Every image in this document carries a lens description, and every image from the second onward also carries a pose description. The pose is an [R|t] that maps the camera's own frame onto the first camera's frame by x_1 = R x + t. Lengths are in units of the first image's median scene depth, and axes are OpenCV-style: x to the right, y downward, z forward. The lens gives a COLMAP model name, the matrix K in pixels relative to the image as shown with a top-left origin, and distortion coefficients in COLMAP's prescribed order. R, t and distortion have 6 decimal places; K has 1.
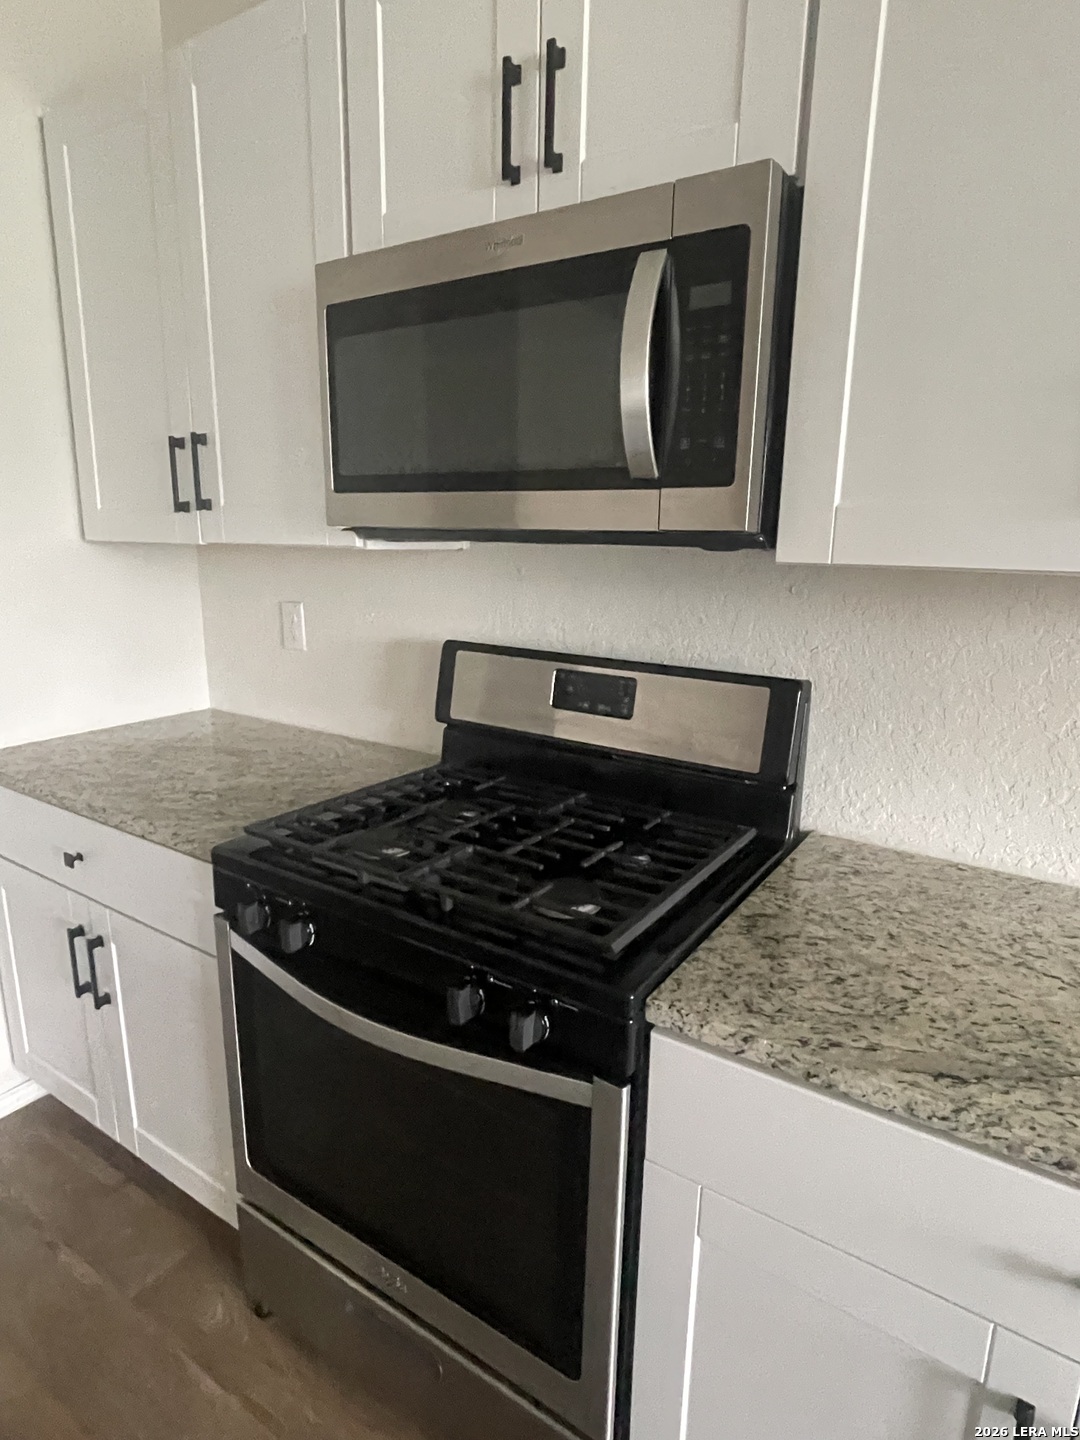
lens RADIAL K [[837.7, 0, 538.2], [0, 837.7, 720.8], [0, 0, 1]] dist [-0.002660, 0.001143]
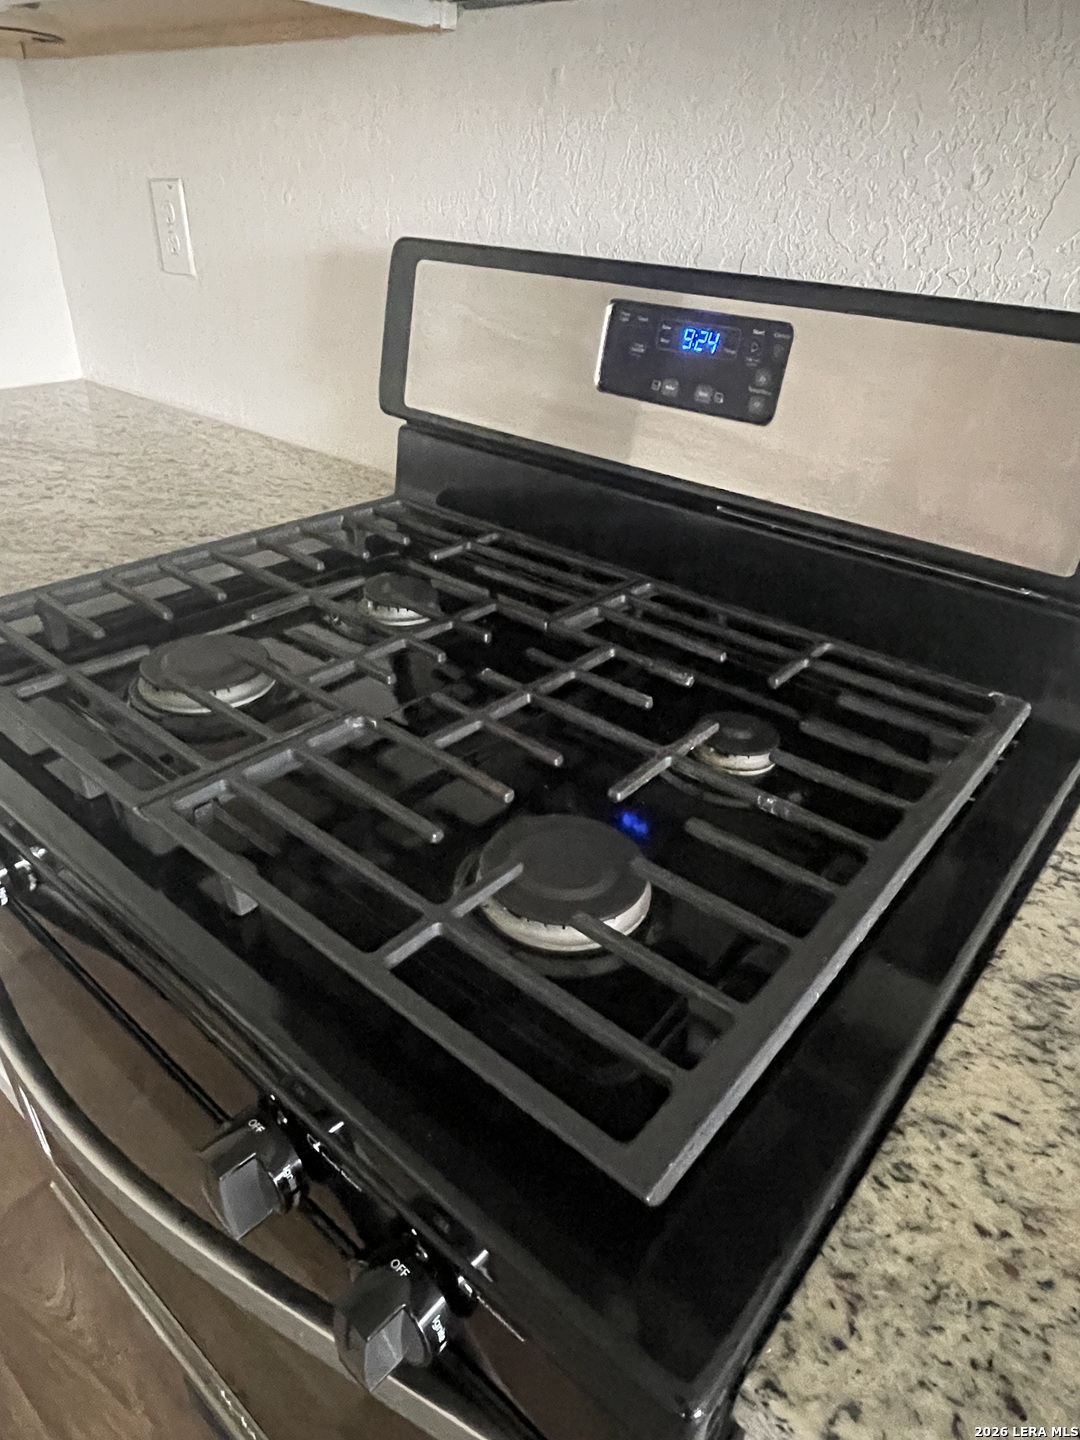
lens RADIAL K [[902.5, 0, 532.9], [0, 902.5, 722.1], [0, 0, 1]] dist [-0.017057, 0.007199]
pose [[0.993345, 0.078205, -0.084551, 0.039951], [-0.047999, 0.948431, 0.313328, 0.003944], [0.104695, -0.307185, 0.945873, 0.490415]]
